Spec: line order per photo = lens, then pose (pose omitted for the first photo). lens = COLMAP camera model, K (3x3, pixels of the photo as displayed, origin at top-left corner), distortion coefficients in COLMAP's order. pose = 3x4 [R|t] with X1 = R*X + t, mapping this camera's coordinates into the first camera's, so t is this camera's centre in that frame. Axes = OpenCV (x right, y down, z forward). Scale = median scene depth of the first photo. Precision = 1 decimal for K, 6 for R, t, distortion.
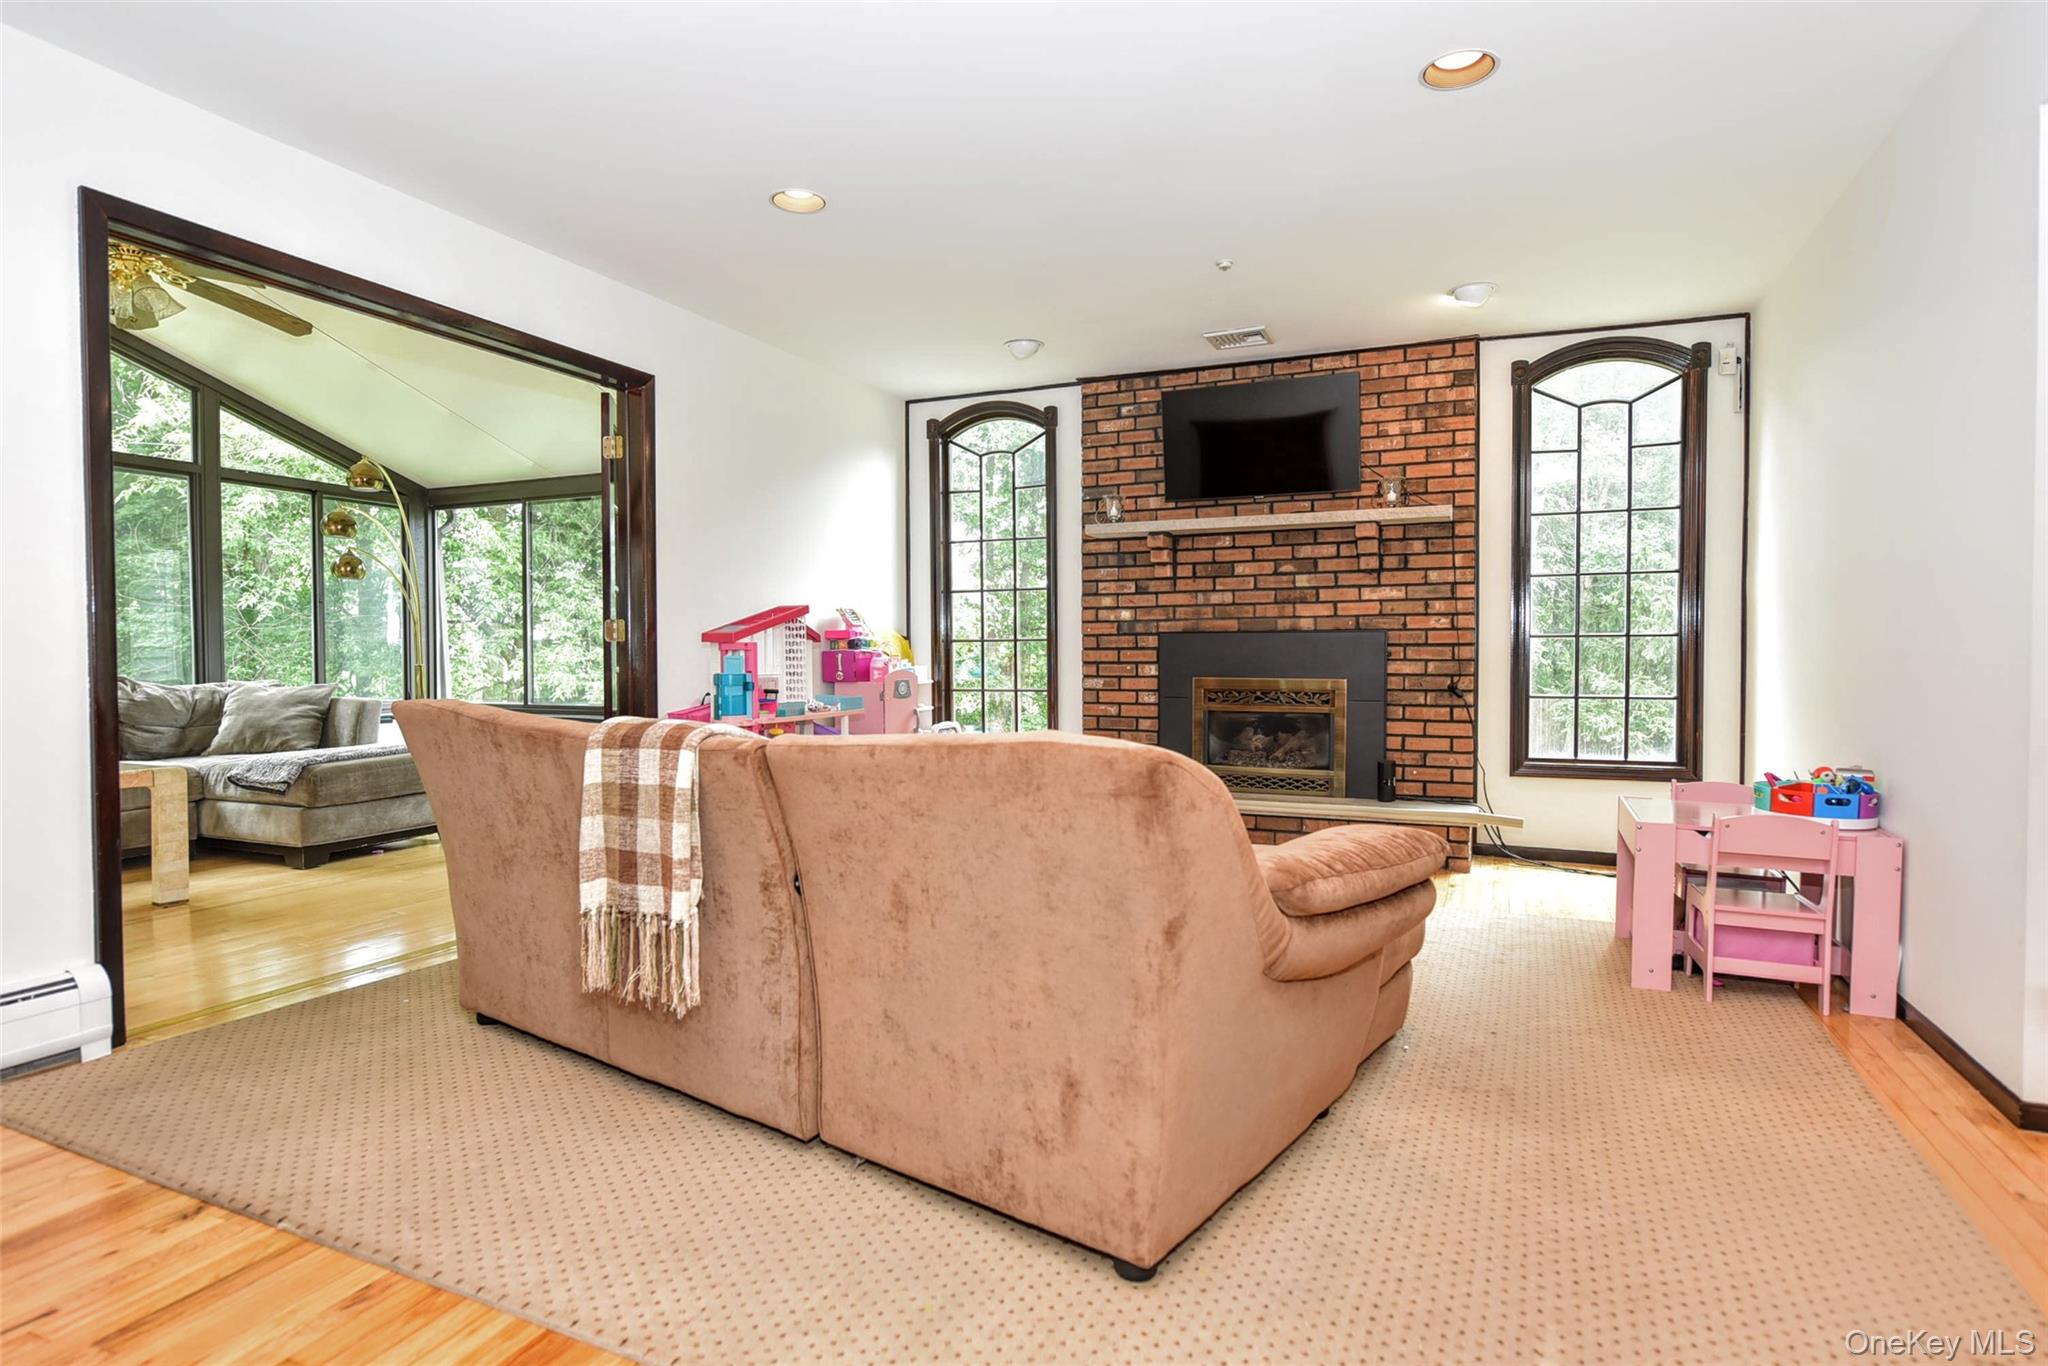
lens RADIAL K [[1074.1, 0, 1031.4], [0, 1074.1, 683.9], [0, 0, 1]] dist [-0.014765, -0.000100]
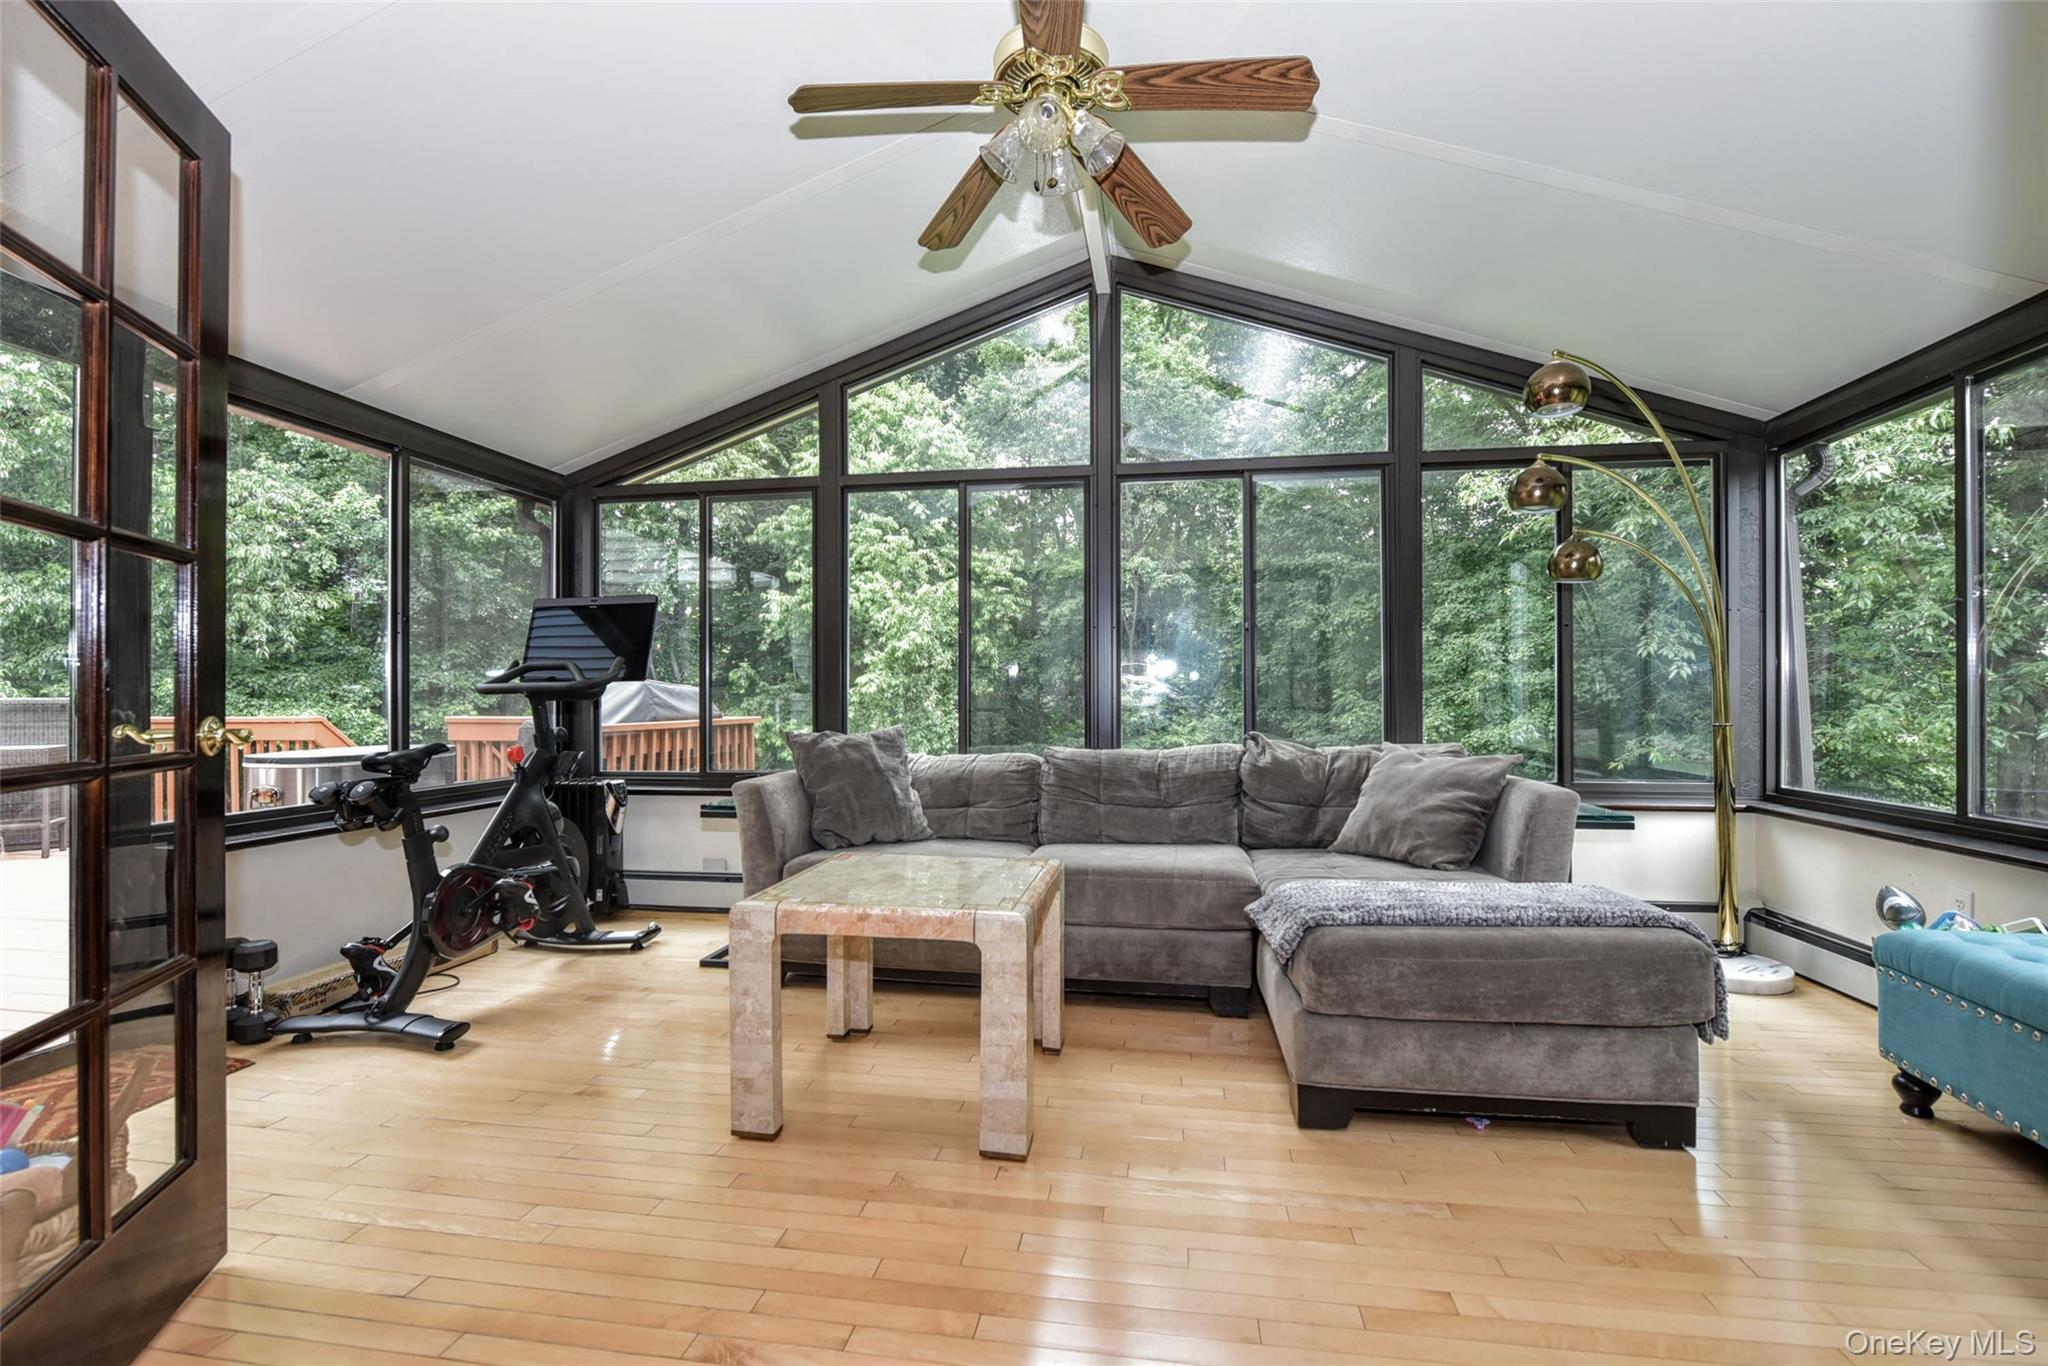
lens RADIAL K [[905.1, 0, 1021.8], [0, 905.1, 683.6], [0, 0, 1]] dist [0.000567, 0.000023]
pose [[0.246597, -0.011212, -0.969053, -0.243820], [-0.026638, 0.999477, -0.018343, -0.025248], [0.968752, 0.030337, 0.246169, 0.639594]]
